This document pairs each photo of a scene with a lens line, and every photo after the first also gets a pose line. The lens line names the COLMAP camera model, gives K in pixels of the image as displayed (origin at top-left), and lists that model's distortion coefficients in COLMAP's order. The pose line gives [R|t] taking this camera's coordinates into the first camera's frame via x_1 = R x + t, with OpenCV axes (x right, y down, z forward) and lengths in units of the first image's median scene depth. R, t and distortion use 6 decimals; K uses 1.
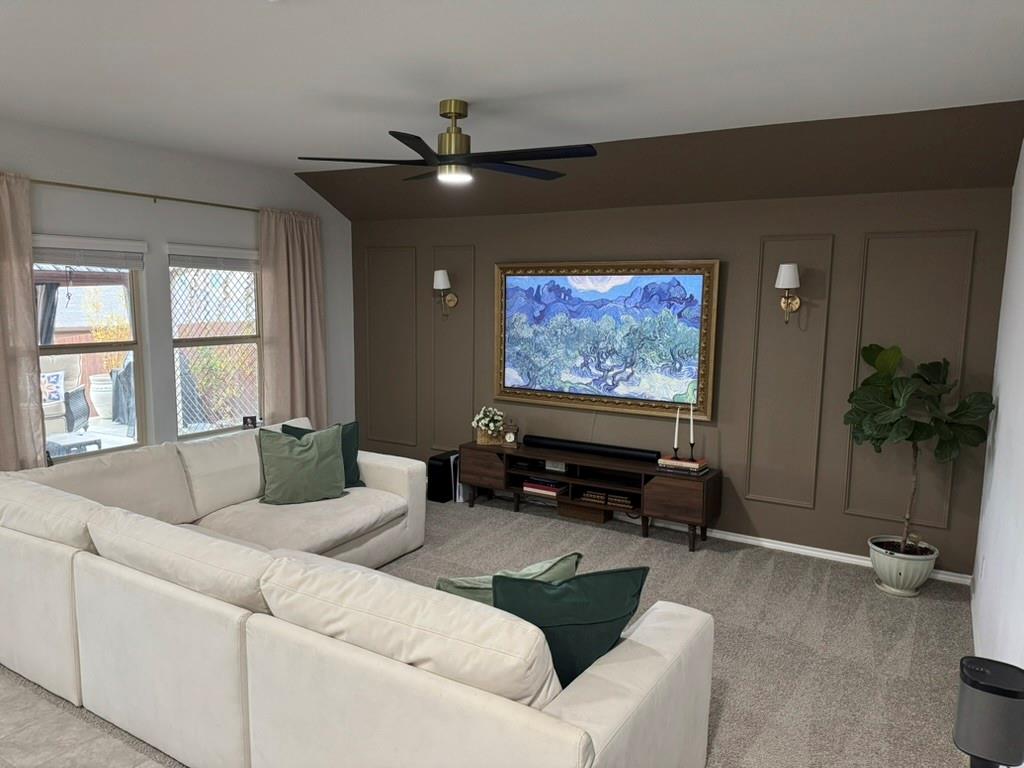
lens RADIAL K [[699.4, 0, 512.9], [0, 699.4, 391.7], [0, 0, 1]] dist [0.107362, -0.147620]
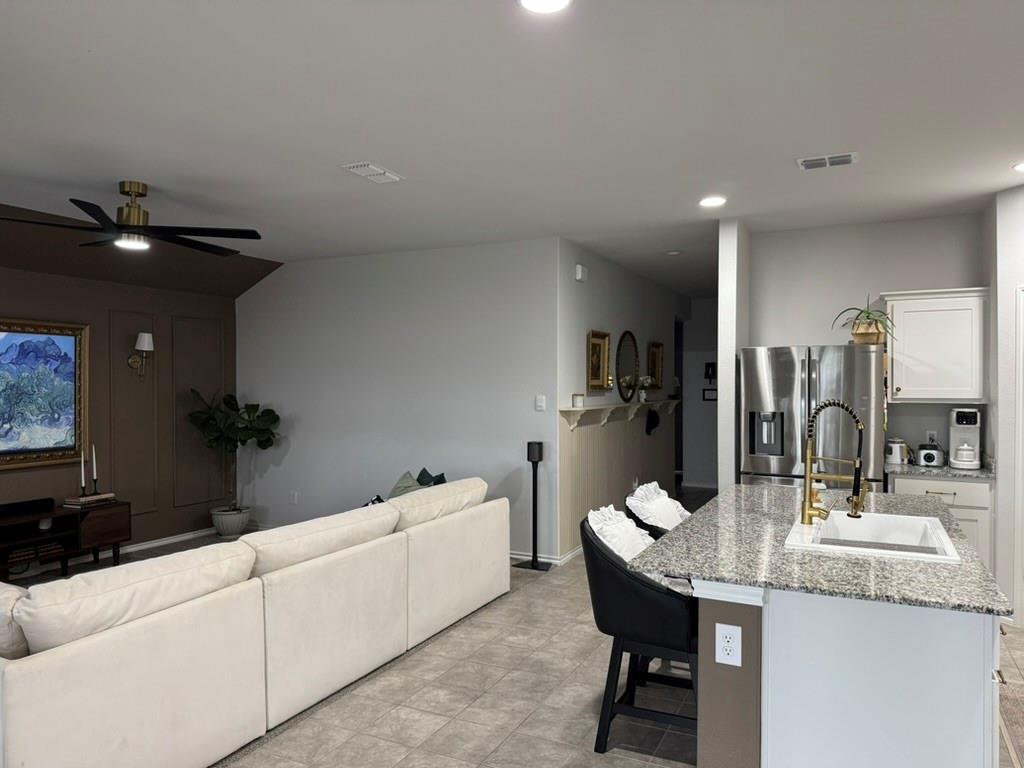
lens RADIAL K [[710.2, 0, 510.9], [0, 710.2, 385.6], [0, 0, 1]] dist [0.111997, -0.141255]
pose [[-0.078097, -0.018370, 0.996777, -0.918015], [0.131210, 0.990944, 0.028542, -0.022557], [-0.988274, 0.133016, -0.074980, 0.359644]]
